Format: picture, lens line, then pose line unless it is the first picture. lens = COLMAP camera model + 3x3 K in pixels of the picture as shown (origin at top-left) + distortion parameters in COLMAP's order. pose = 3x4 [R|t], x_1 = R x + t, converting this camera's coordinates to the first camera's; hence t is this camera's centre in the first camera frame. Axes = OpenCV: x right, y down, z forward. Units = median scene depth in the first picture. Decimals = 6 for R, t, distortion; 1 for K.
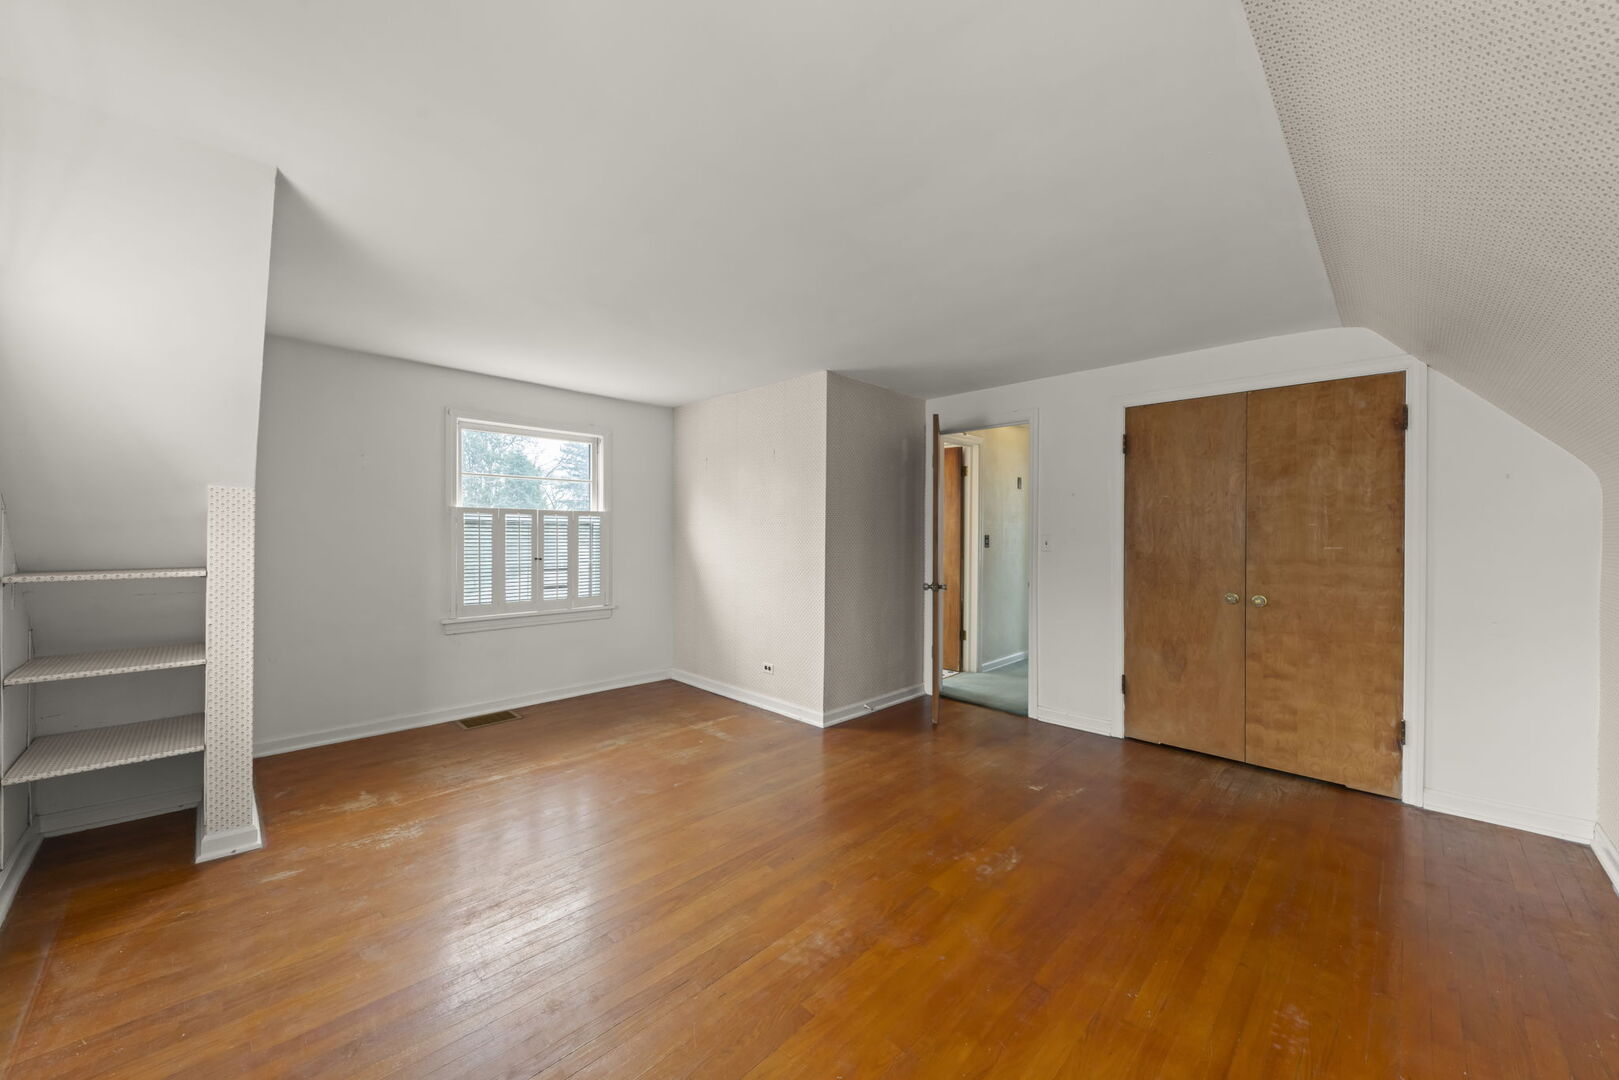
lens RADIAL K [[607.9, 0, 811.0], [0, 607.9, 534.4], [0, 0, 1]] dist [0.015627, -0.006932]
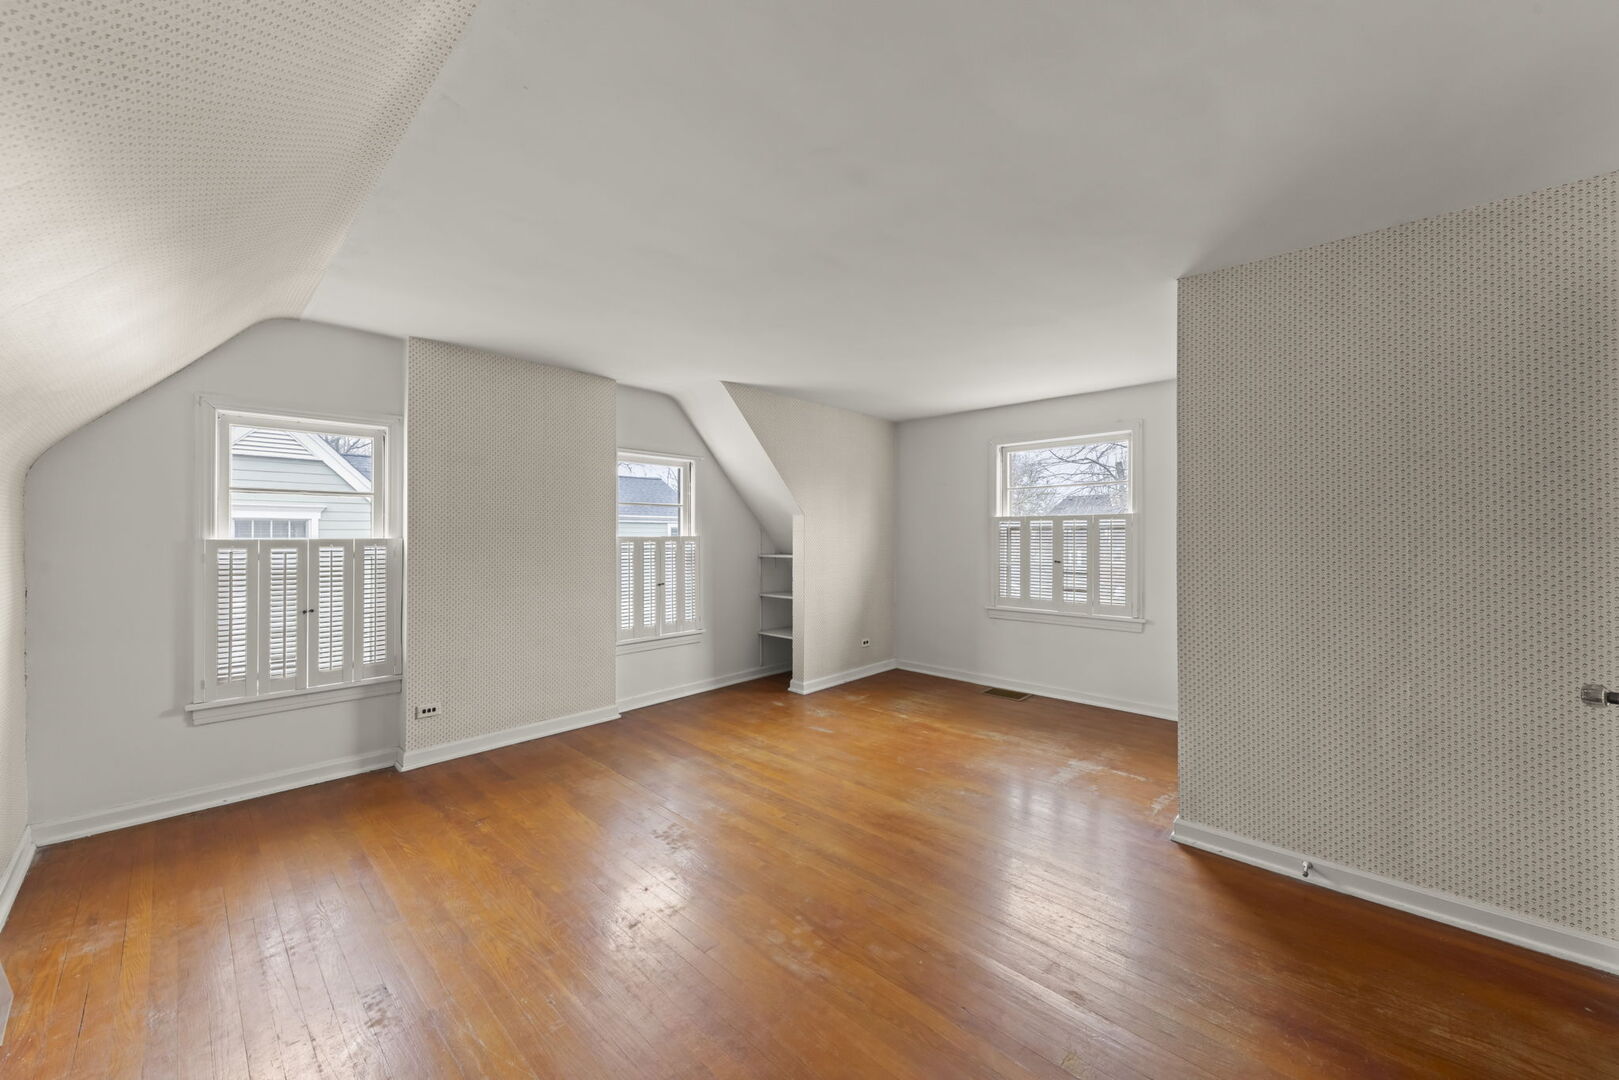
lens RADIAL K [[607.9, 0, 811.0], [0, 607.9, 534.4], [0, 0, 1]] dist [0.015627, -0.006932]
pose [[-0.000632, -0.010620, -0.999943, 0.649513], [-0.002211, 0.999941, -0.010618, 0.005086], [0.999997, 0.002204, -0.000655, 0.606716]]
